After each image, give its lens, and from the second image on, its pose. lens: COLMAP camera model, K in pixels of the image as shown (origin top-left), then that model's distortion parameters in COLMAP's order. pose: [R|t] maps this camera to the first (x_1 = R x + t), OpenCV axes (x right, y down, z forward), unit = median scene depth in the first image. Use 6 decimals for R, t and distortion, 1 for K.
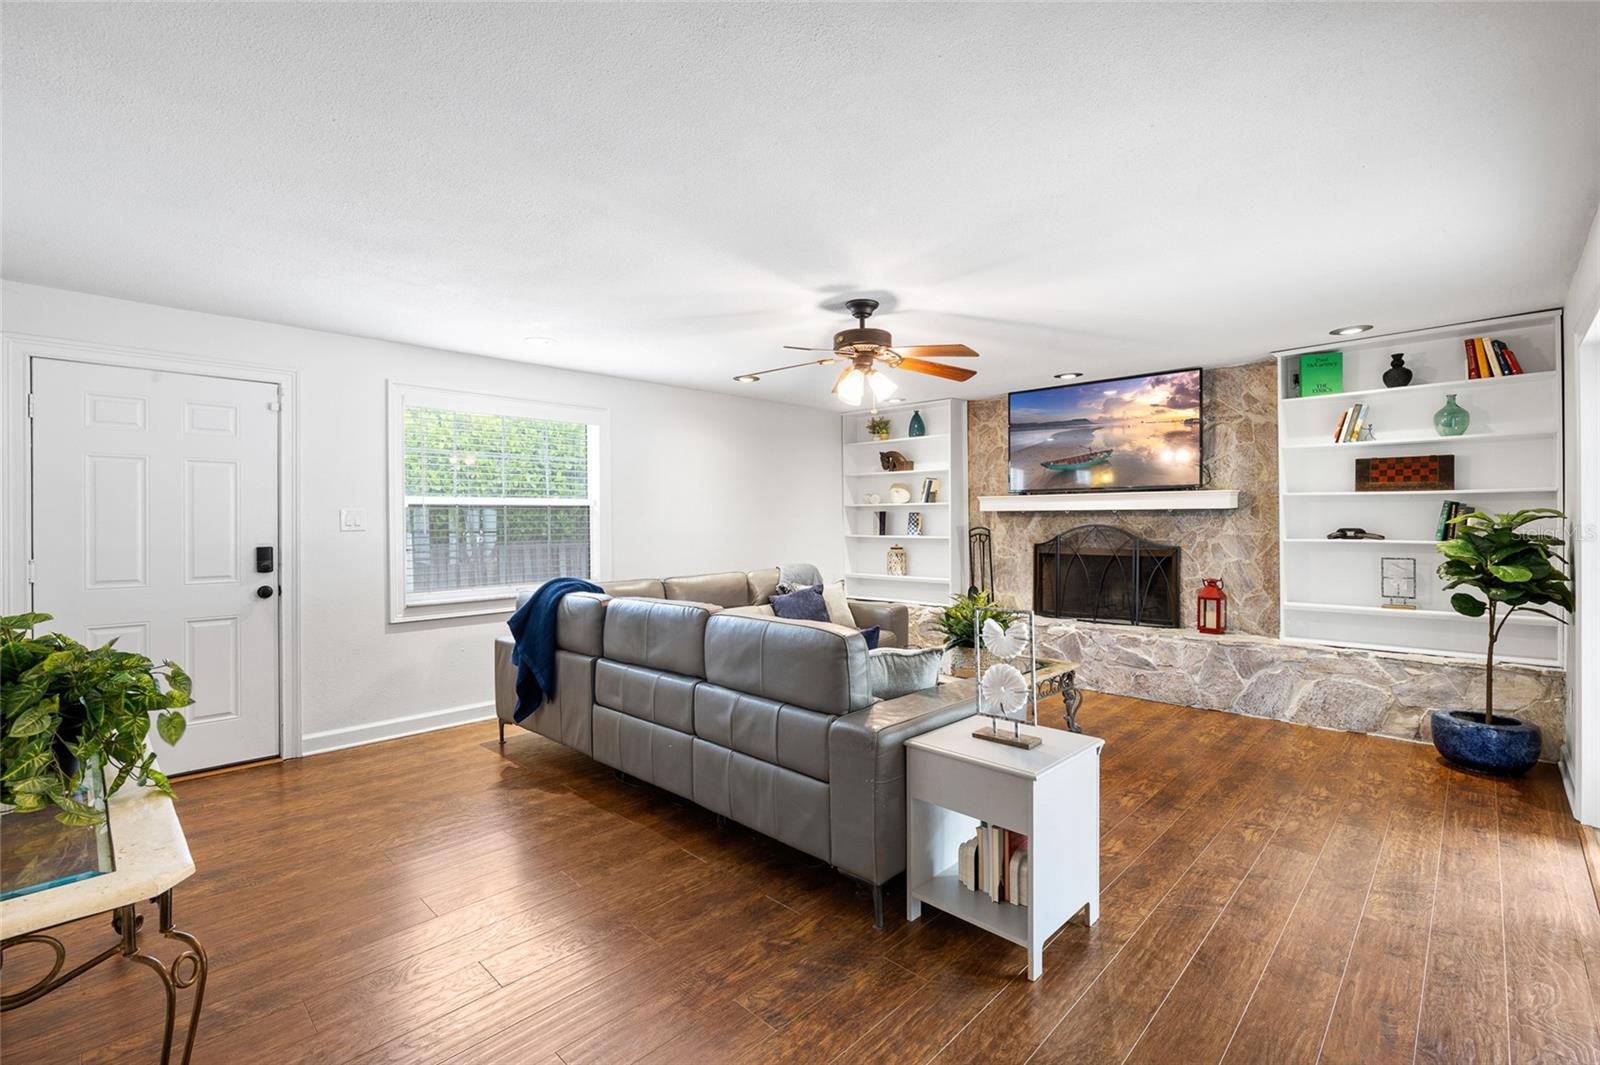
lens RADIAL K [[721.8, 0, 798.6], [0, 721.8, 521.5], [0, 0, 1]] dist [-0.012188, -0.000770]
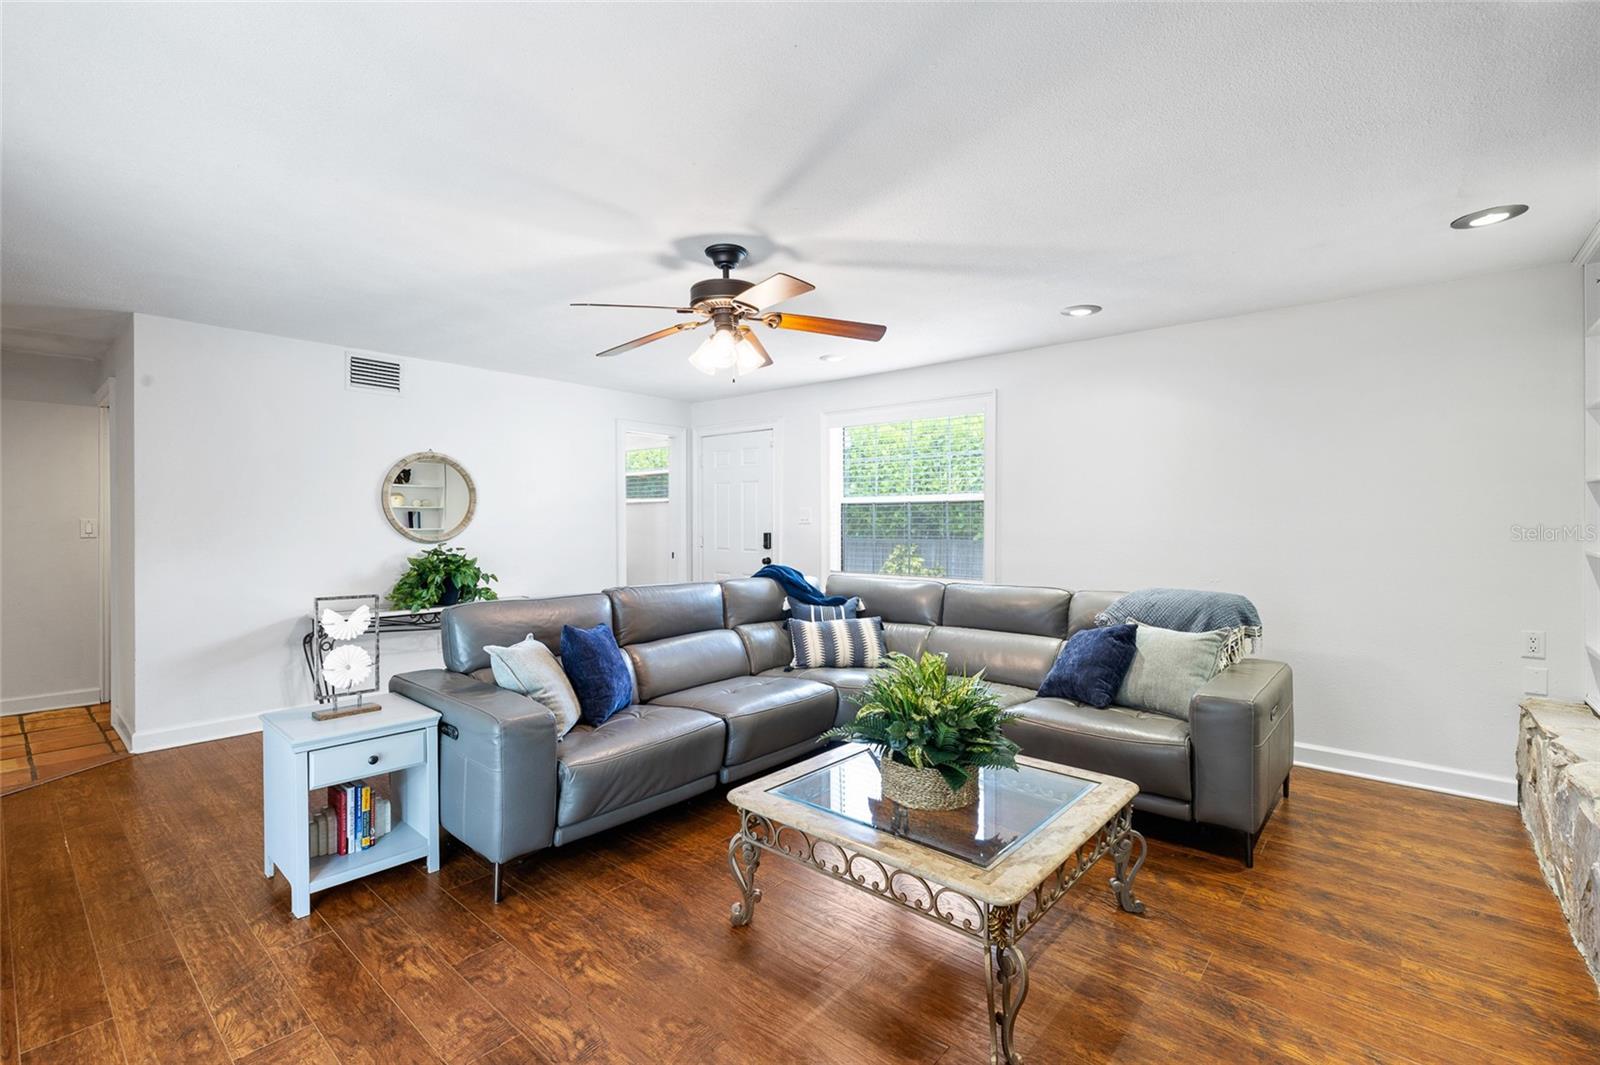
lens RADIAL K [[721.8, 0, 798.6], [0, 721.8, 521.5], [0, 0, 1]] dist [-0.012188, -0.000770]
pose [[0.047857, 0.007554, -0.998826, 0.654851], [-0.000752, 0.999971, 0.007527, -0.001349], [0.998854, 0.000390, 0.047861, 0.752169]]
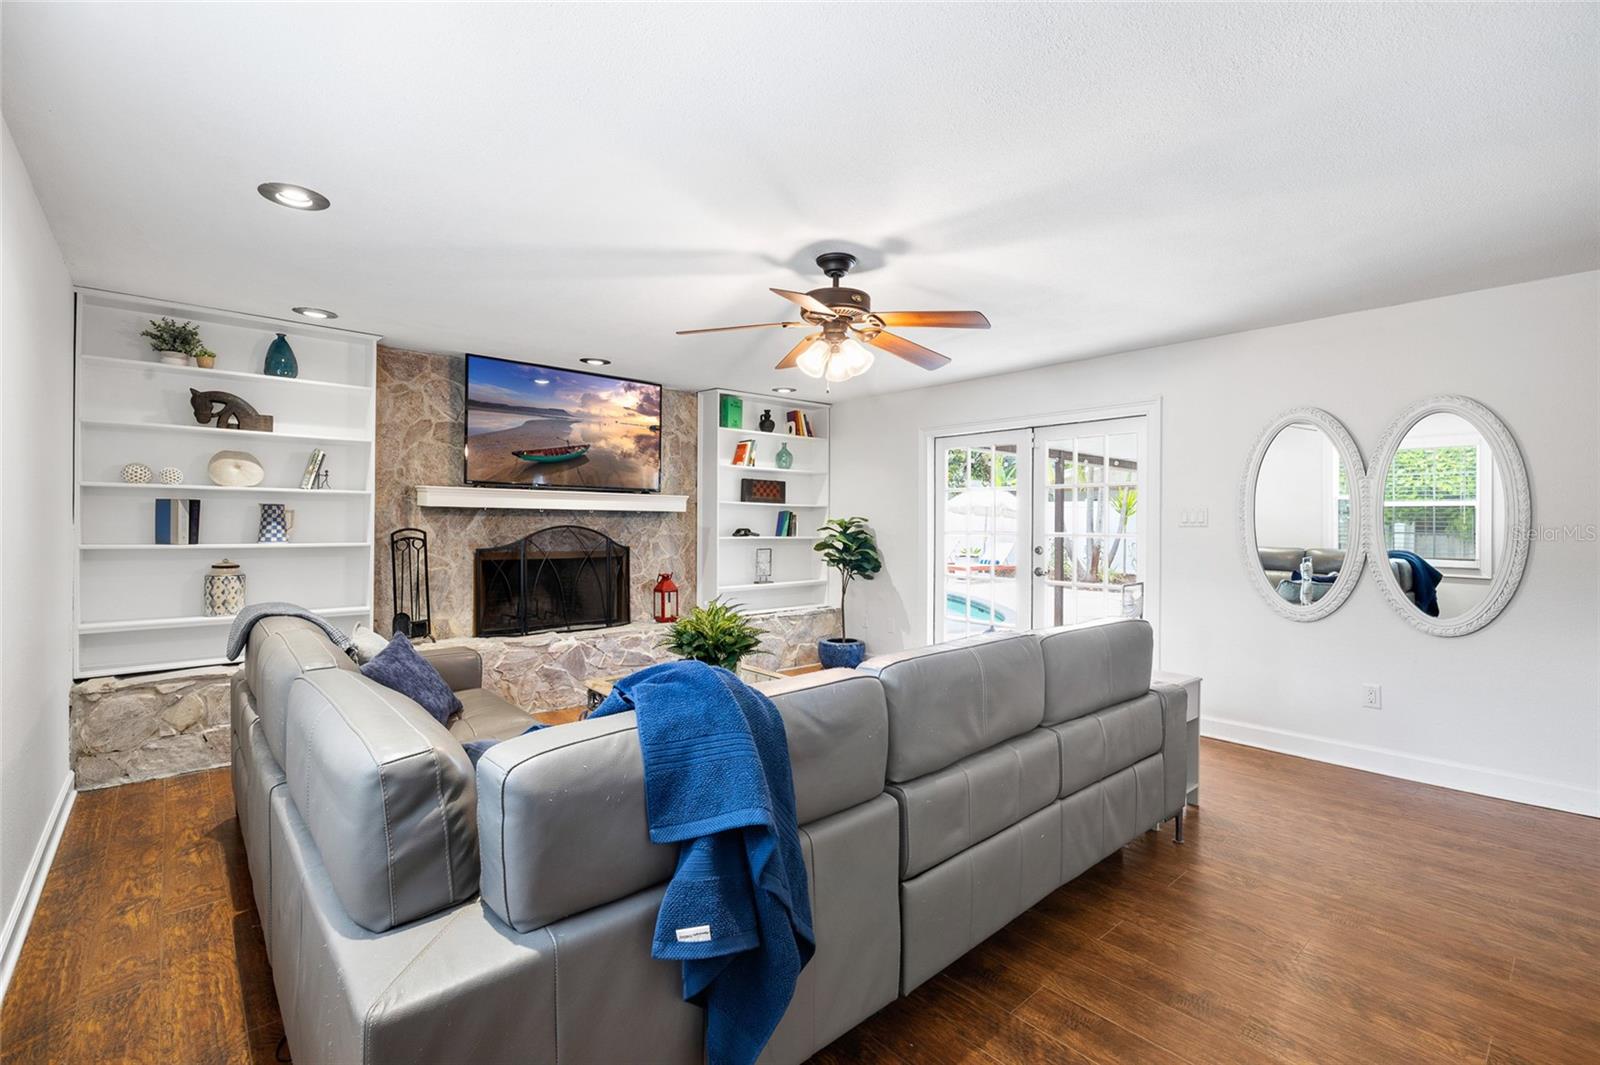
lens RADIAL K [[721.8, 0, 798.6], [0, 721.8, 521.5], [0, 0, 1]] dist [-0.012188, -0.000770]
pose [[0.061228, 0.007965, 0.998092, -0.536668], [-0.005626, 0.999955, -0.007634, 0.005316], [-0.998108, -0.005147, 0.061270, 0.714722]]
